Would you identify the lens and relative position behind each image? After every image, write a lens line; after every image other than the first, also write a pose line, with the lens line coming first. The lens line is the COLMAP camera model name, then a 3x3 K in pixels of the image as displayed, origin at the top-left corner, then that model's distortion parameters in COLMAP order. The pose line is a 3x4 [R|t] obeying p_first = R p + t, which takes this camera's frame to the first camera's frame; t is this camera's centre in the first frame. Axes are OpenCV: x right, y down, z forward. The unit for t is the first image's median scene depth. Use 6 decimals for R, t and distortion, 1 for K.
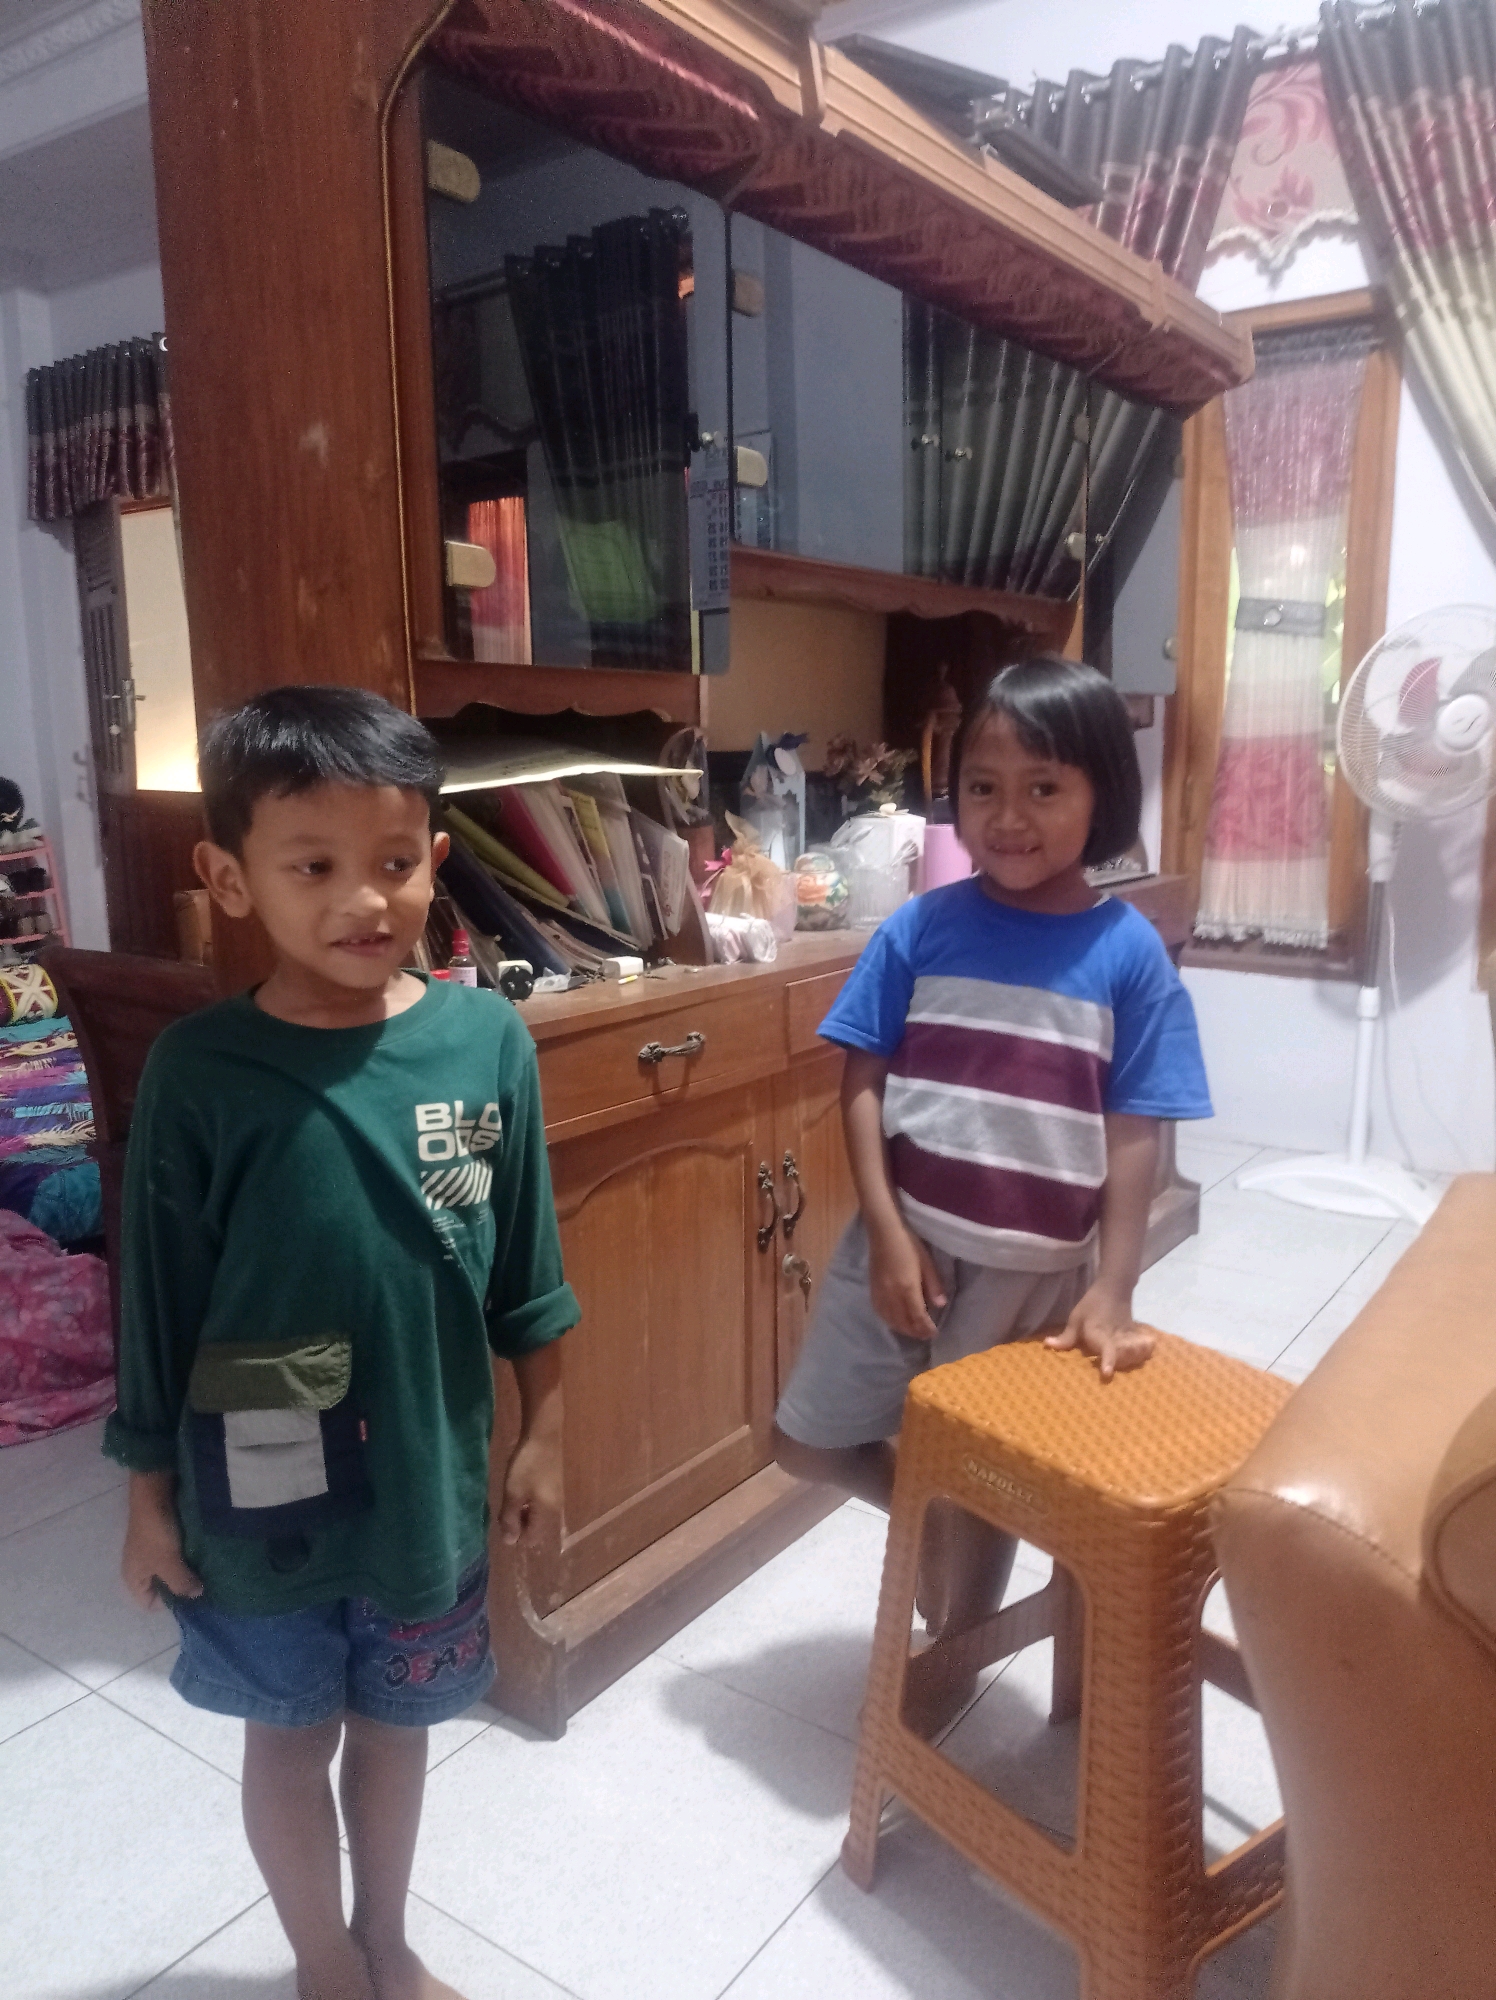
lens RADIAL K [[1444.5, 0, 748.0], [0, 1444.5, 1000.0], [0, 0, 1]] dist [-0.004821, -0.007231]
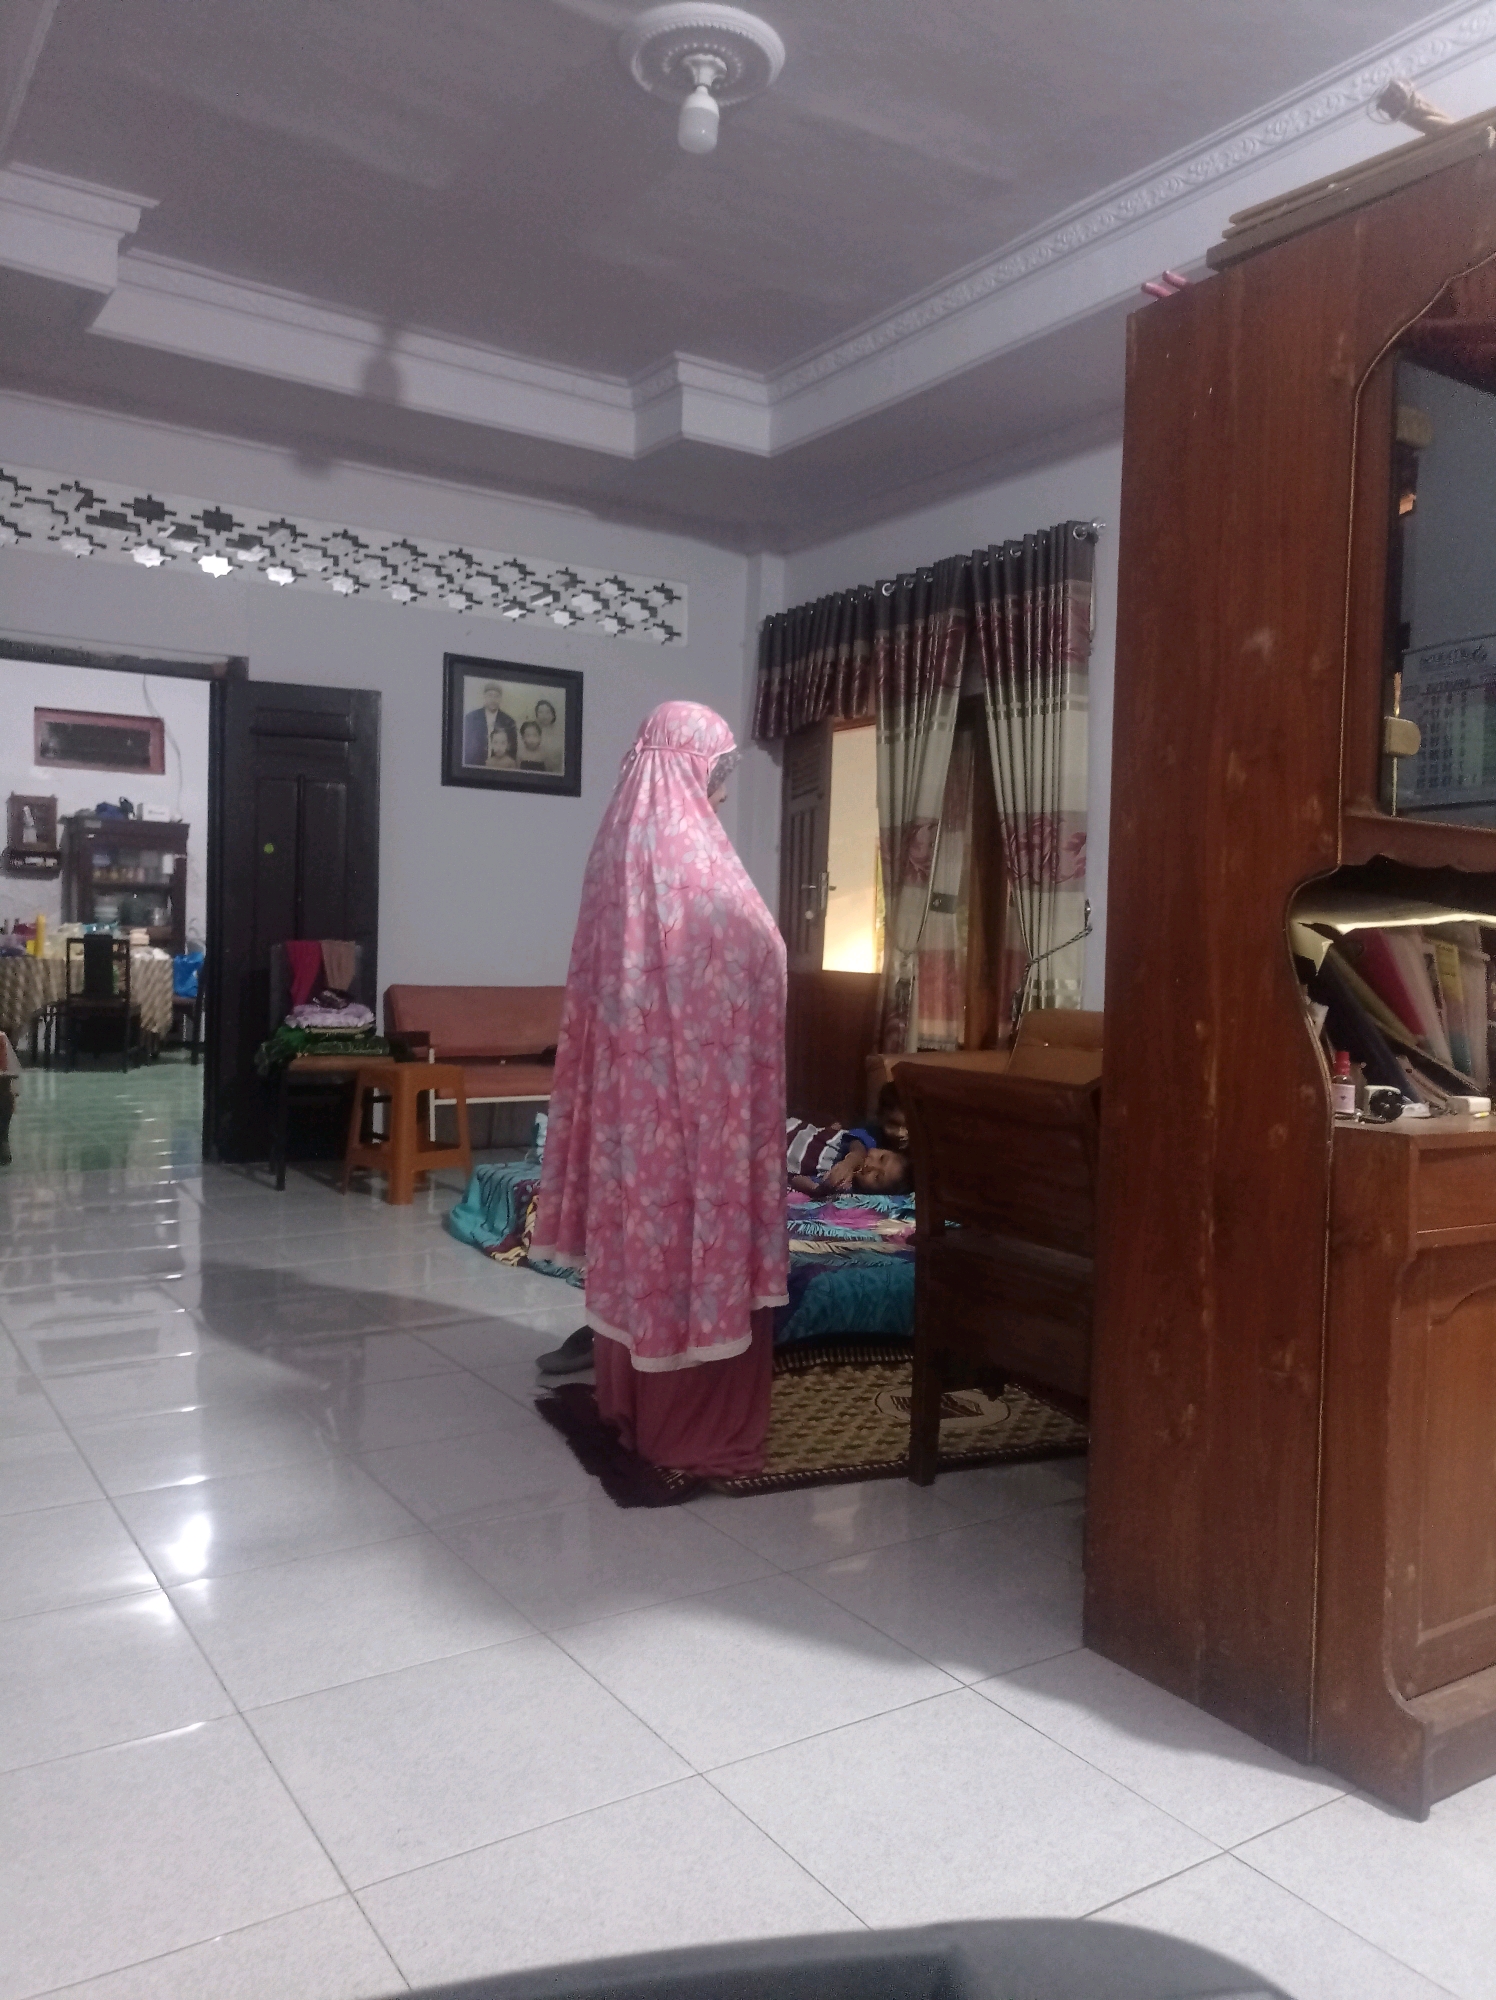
lens RADIAL K [[1454.9, 0, 723.4], [0, 1454.9, 997.2], [0, 0, 1]] dist [0.005052, -0.016091]
pose [[0.925263, 0.045415, -0.376597, -0.126476], [-0.100631, 0.986622, -0.128261, 0.059877], [0.365734, 0.156572, 0.917455, -0.133845]]
